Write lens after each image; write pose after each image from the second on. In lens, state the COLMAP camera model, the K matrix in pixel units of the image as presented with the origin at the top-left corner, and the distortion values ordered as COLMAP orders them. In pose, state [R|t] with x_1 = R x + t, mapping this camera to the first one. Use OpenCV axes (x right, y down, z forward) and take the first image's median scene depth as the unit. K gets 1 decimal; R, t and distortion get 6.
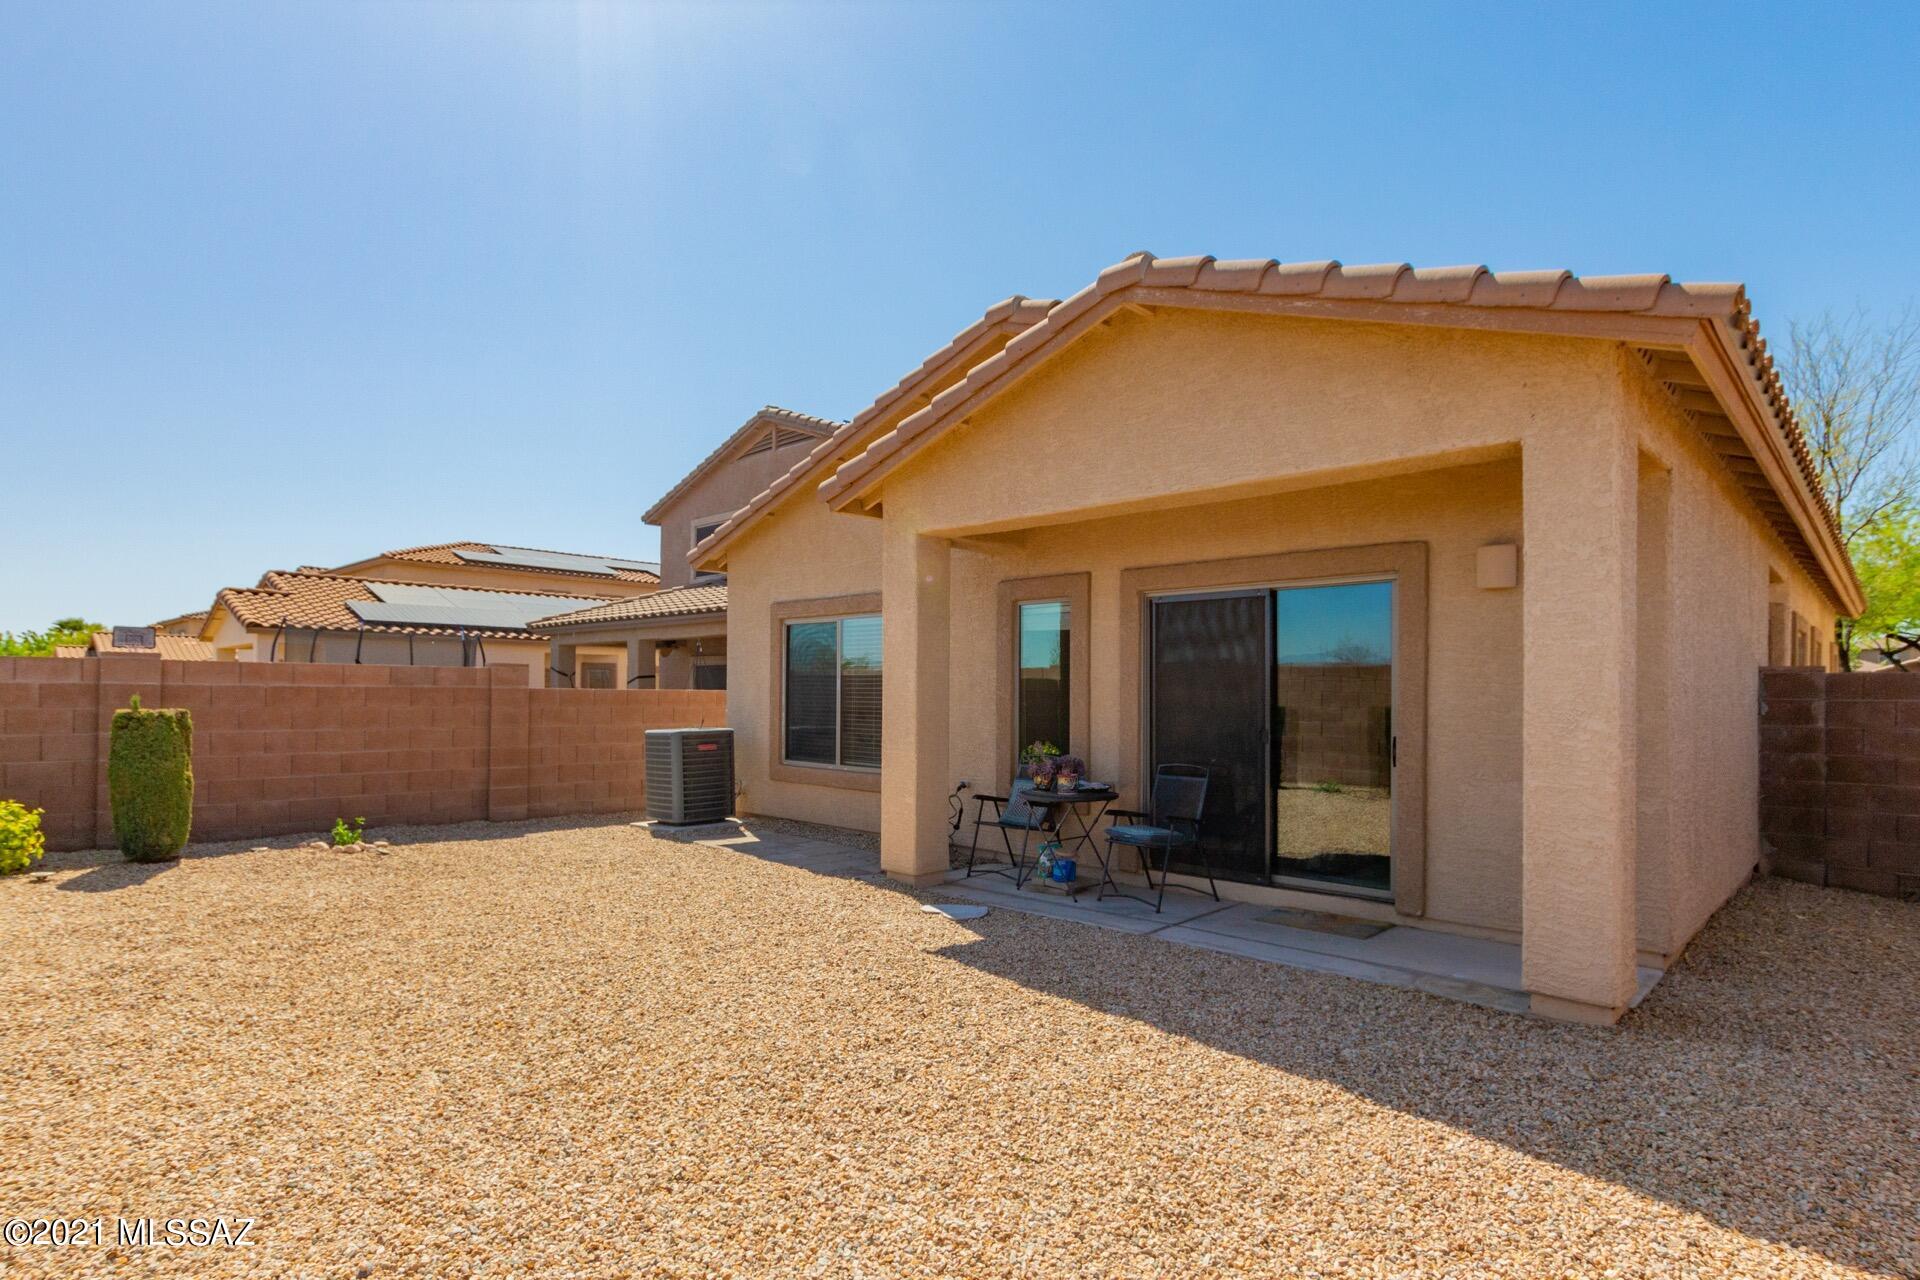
lens RADIAL K [[990.3, 0, 941.4], [0, 990.3, 683.8], [0, 0, 1]] dist [0.011412, -0.005605]
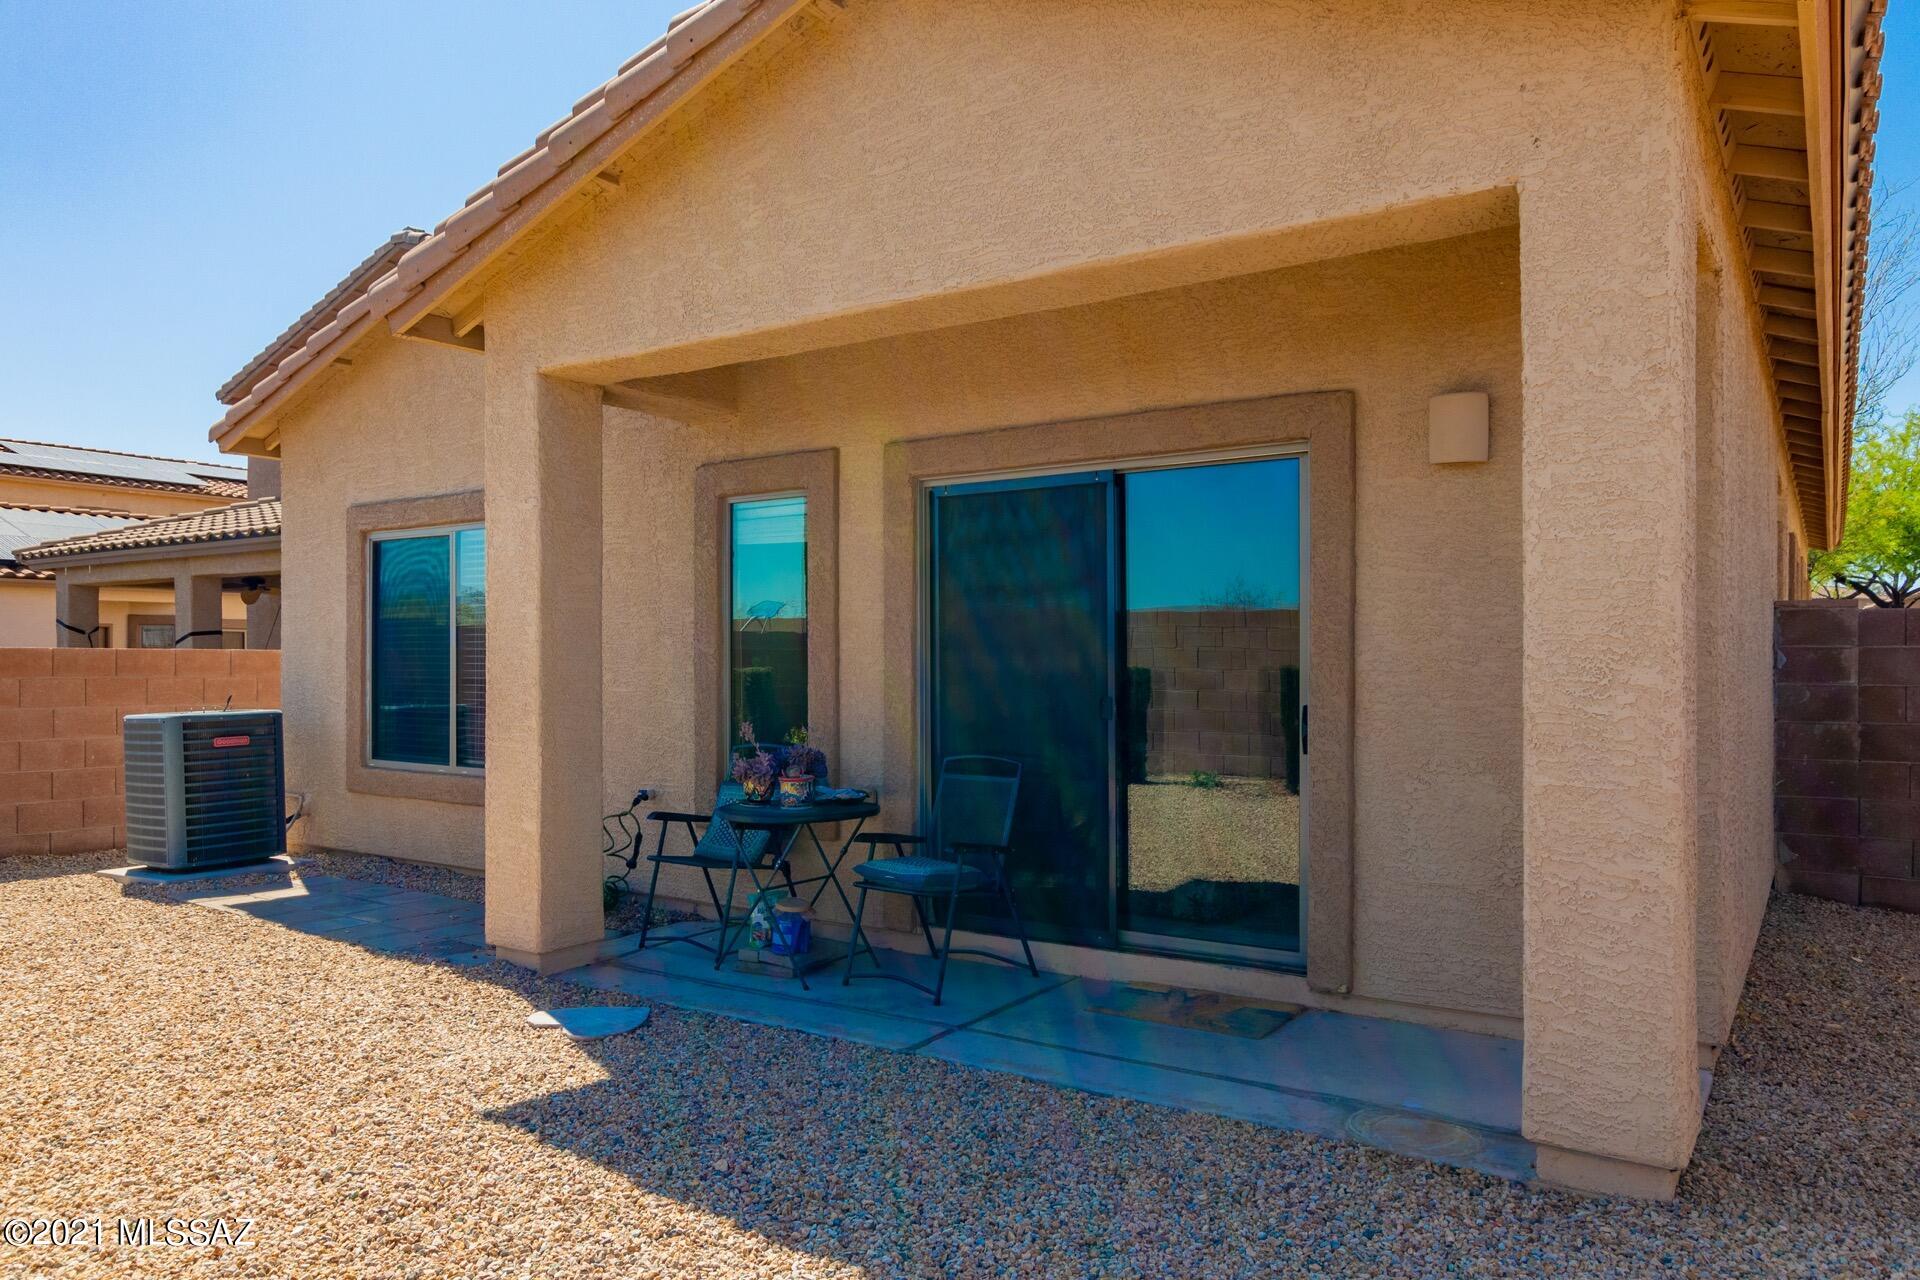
lens RADIAL K [[1305.1, 0, 944.7], [0, 1305.1, 654.1], [0, 0, 1]] dist [-0.003109, -0.002542]
pose [[0.984778, -0.007469, 0.173658, 0.075022], [0.006589, 0.999962, 0.005641, 0.012158], [-0.173694, -0.004411, 0.984790, 0.189560]]
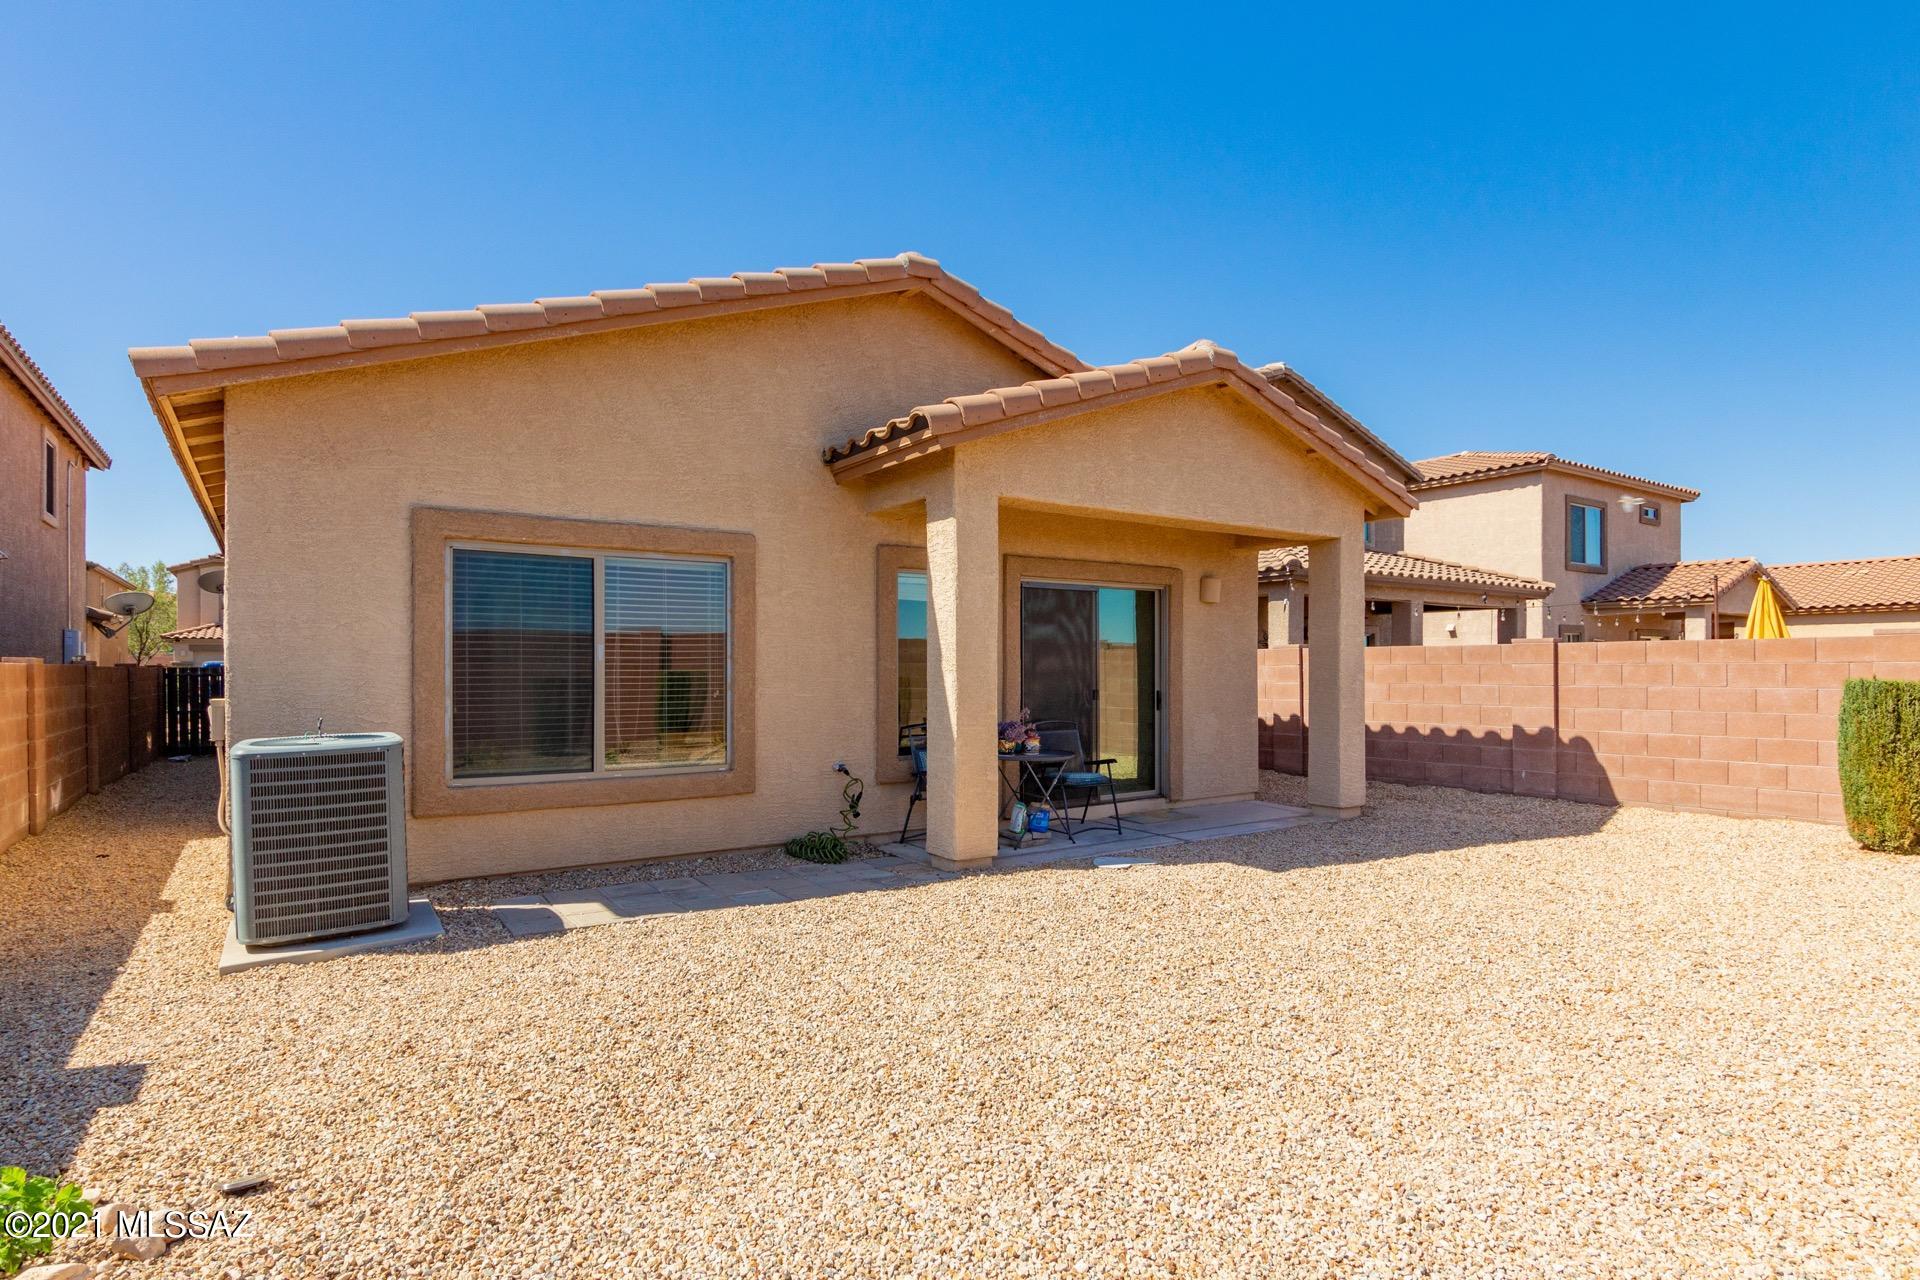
lens RADIAL K [[990.3, 0, 957.6], [0, 990.3, 665.2], [0, 0, 1]] dist [0.011412, -0.005605]
pose [[0.194243, -0.003860, 0.980946, -0.938492], [-0.007726, 0.999955, 0.005465, 0.005521], [-0.980923, -0.008641, 0.194205, 0.828575]]
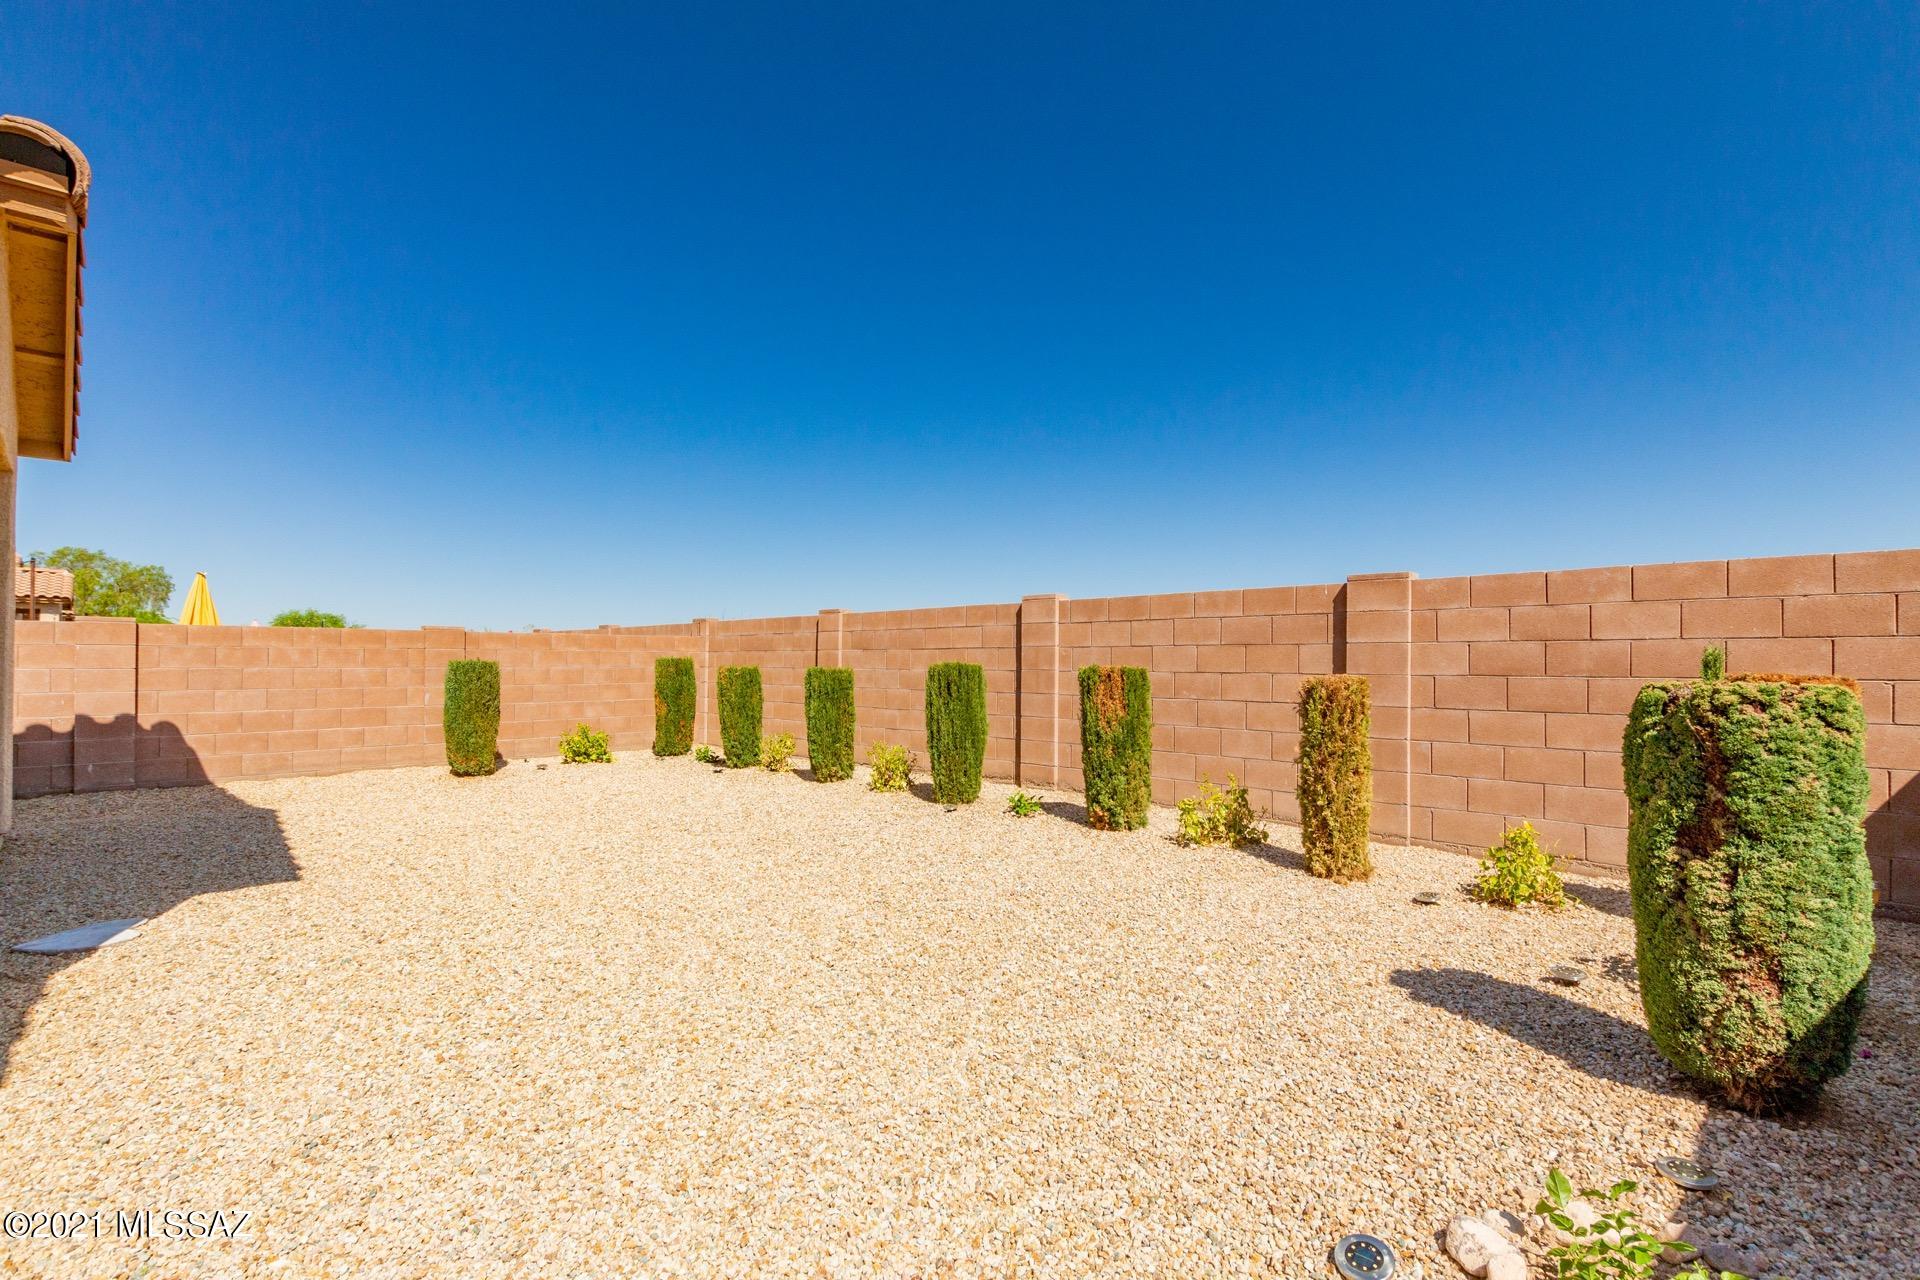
lens RADIAL K [[877.1, 0, 947.8], [0, 877.1, 648.2], [0, 0, 1]] dist [0.001635, 0.000074]
pose [[-0.999872, -0.011469, 0.011111, -0.515512], [-0.011738, 0.999632, -0.024444, 0.023266], [-0.010827, -0.024571, -0.999639, 1.396603]]
